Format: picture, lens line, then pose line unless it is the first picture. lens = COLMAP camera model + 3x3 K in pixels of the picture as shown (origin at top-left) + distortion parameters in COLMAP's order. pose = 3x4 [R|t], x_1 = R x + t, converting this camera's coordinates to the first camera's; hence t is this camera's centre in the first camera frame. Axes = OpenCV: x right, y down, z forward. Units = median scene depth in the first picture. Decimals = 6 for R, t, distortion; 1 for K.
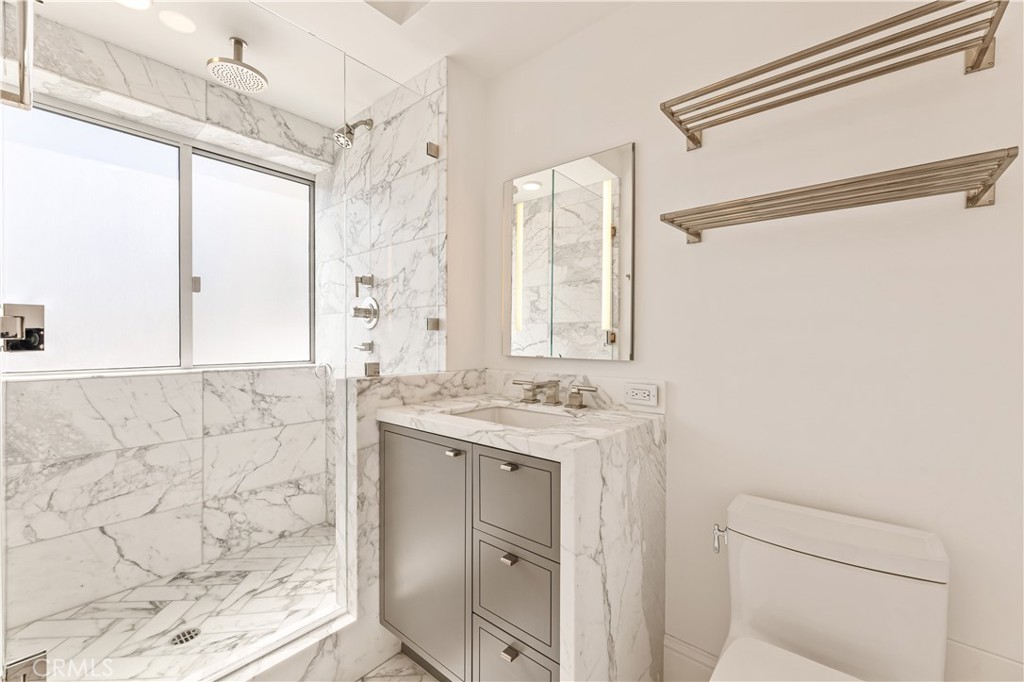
lens RADIAL K [[409.1, 0, 508.0], [0, 409.1, 344.3], [0, 0, 1]] dist [0.003611, -0.000925]
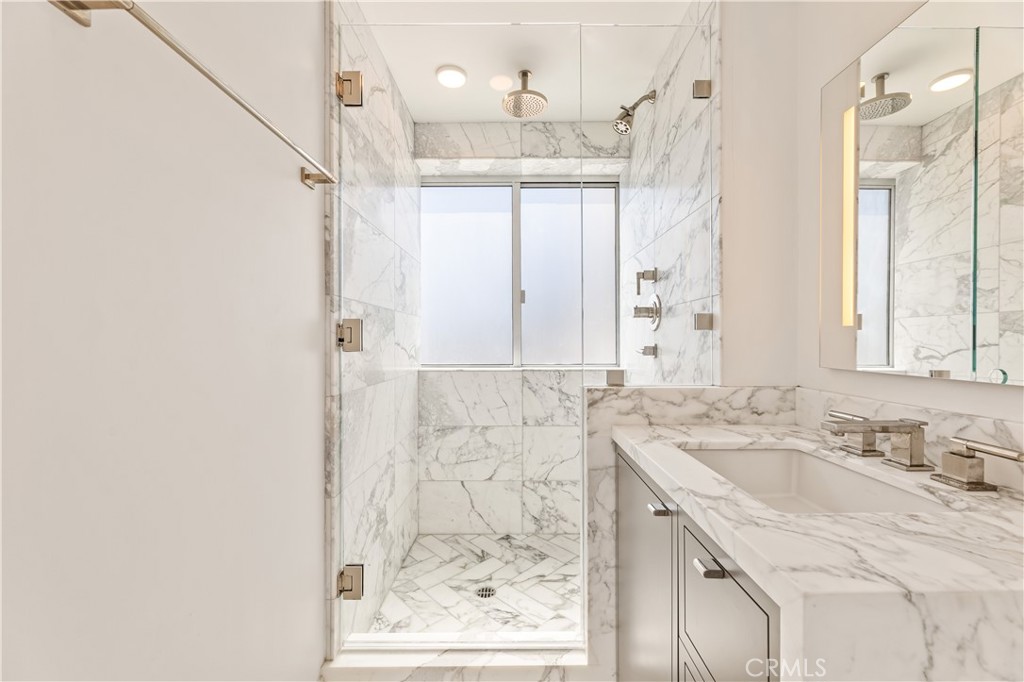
lens RADIAL K [[409.1, 0, 515.2], [0, 409.1, 343.1], [0, 0, 1]] dist [0.003611, -0.000925]
pose [[0.663799, -0.001338, -0.747910, 0.143354], [-0.005718, 0.999960, -0.006864, -0.002946], [0.747889, 0.008833, 0.663765, 0.240356]]
